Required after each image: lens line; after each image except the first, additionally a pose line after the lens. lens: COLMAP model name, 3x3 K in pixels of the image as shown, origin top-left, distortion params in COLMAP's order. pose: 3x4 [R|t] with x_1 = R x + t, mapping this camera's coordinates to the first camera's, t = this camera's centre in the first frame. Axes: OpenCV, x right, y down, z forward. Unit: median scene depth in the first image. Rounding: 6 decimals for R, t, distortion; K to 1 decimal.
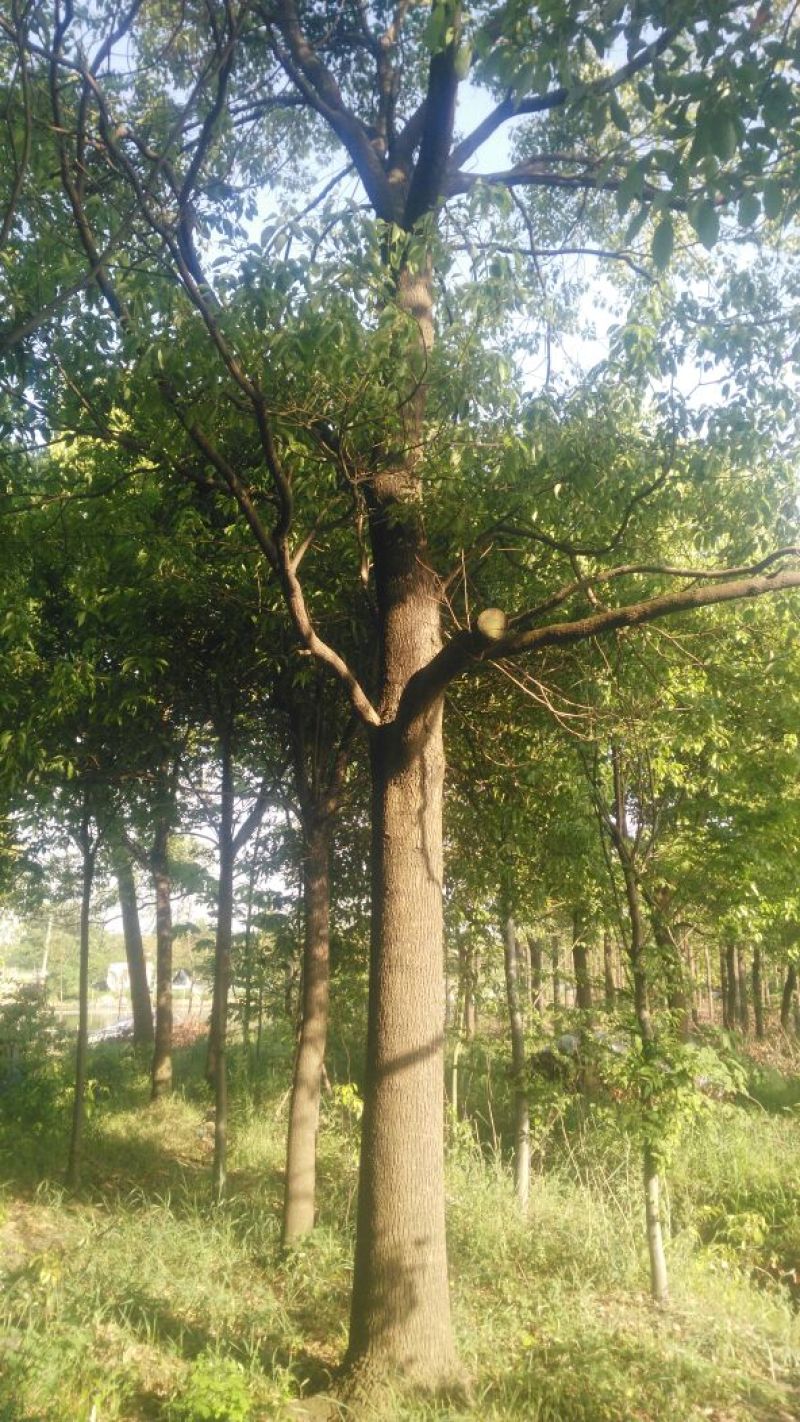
lens RADIAL K [[1155.6, 0, 400.0], [0, 1155.6, 711.0], [0, 0, 1]] dist [-0.039127, -0.005663]
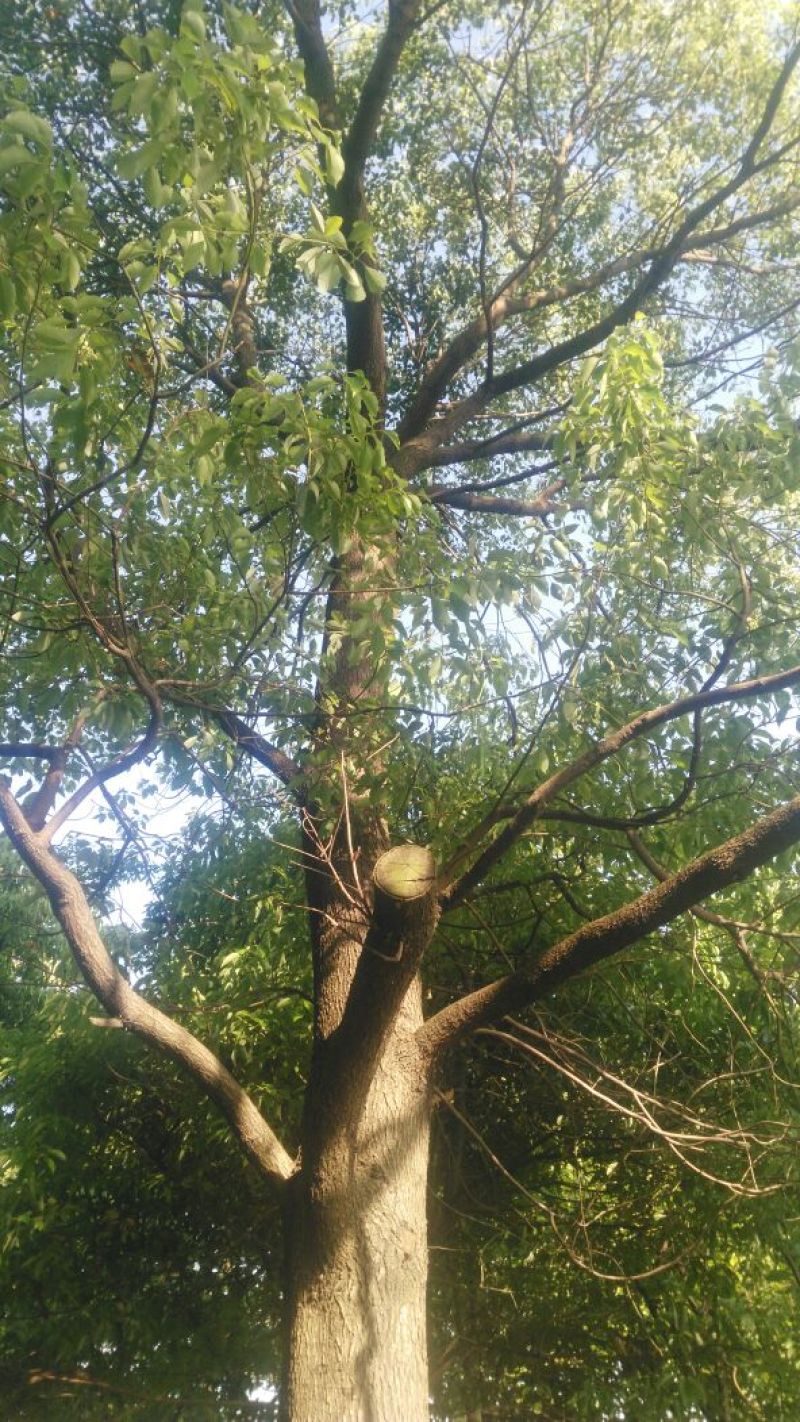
lens RADIAL K [[1155.6, 0, 400.0], [0, 1155.6, 711.0], [0, 0, 1]] dist [-0.039127, -0.005663]
pose [[0.976793, -0.158126, -0.144473, 0.135236], [0.068908, 0.870657, -0.487041, 0.083346], [0.202800, 0.465782, 0.861347, 0.505625]]
